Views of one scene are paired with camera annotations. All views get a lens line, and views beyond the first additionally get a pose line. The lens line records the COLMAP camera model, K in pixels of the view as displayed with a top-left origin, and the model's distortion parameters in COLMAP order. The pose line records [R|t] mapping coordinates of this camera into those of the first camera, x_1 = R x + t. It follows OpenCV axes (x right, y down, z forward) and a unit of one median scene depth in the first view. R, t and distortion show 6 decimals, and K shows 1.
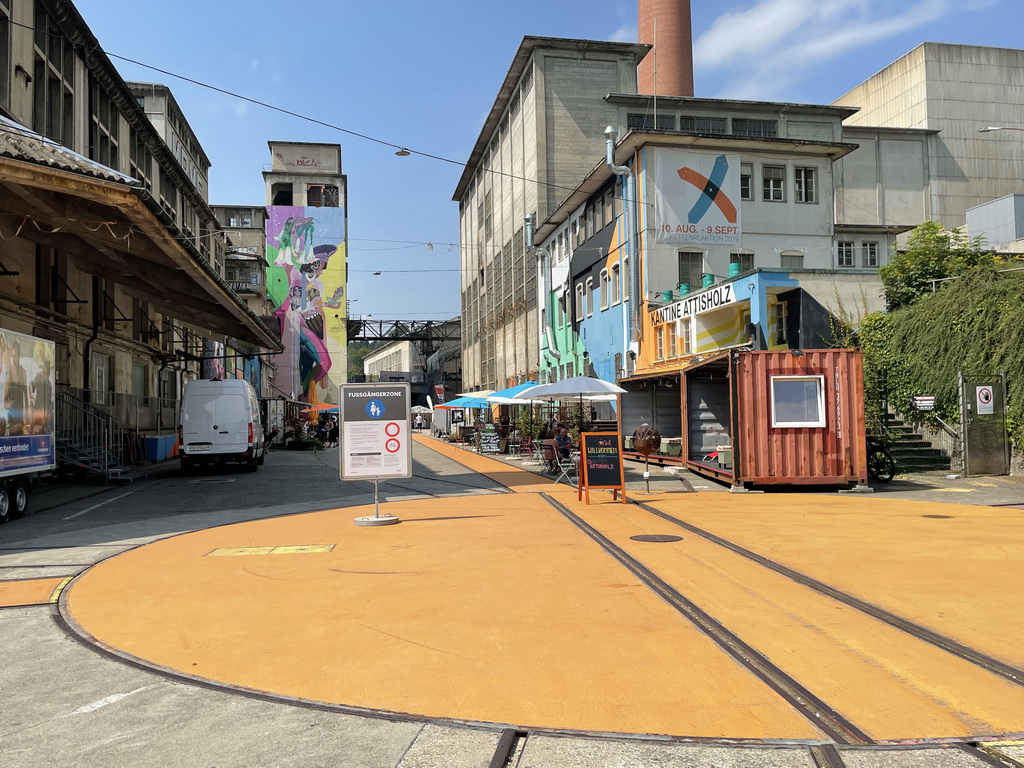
lens RADIAL K [[833.3, 0, 516.5], [0, 833.3, 383.5], [0, 0, 1]] dist [0.056132, 0.001125]
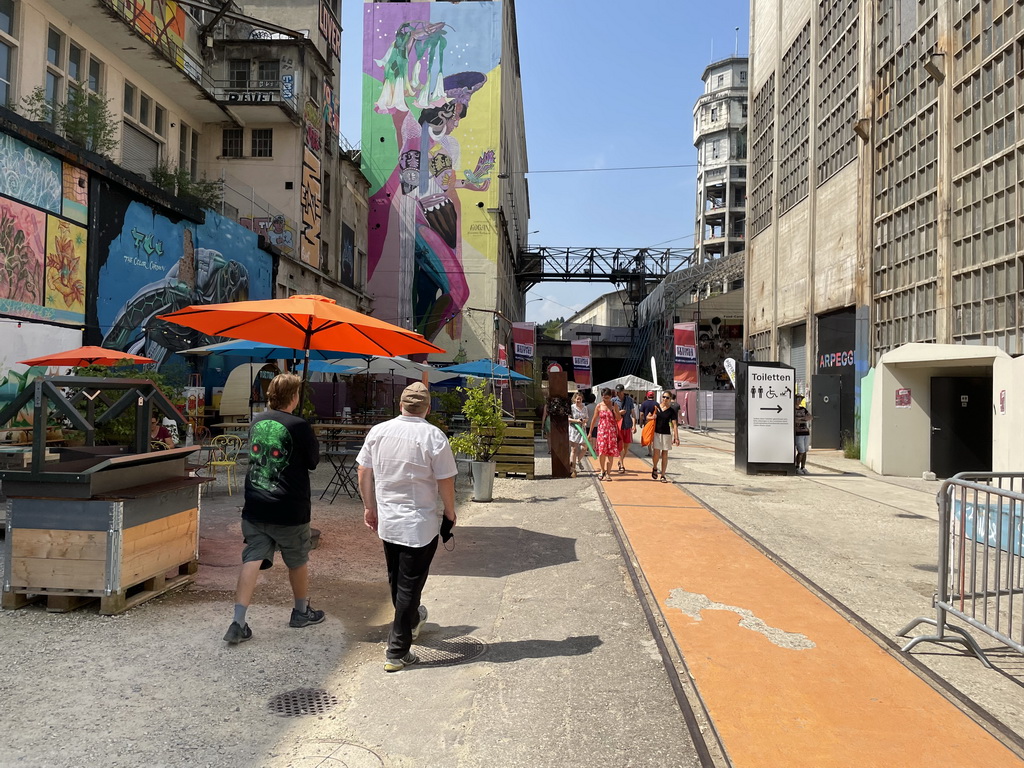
lens RADIAL K [[772.3, 0, 514.3], [0, 772.3, 389.2], [0, 0, 1]] dist [0.026264, -0.008890]
pose [[0.970440, 0.039354, -0.238113, -0.070872], [-0.031912, 0.998877, 0.035031, 0.020119], [0.239224, -0.026396, 0.970605, 0.518622]]
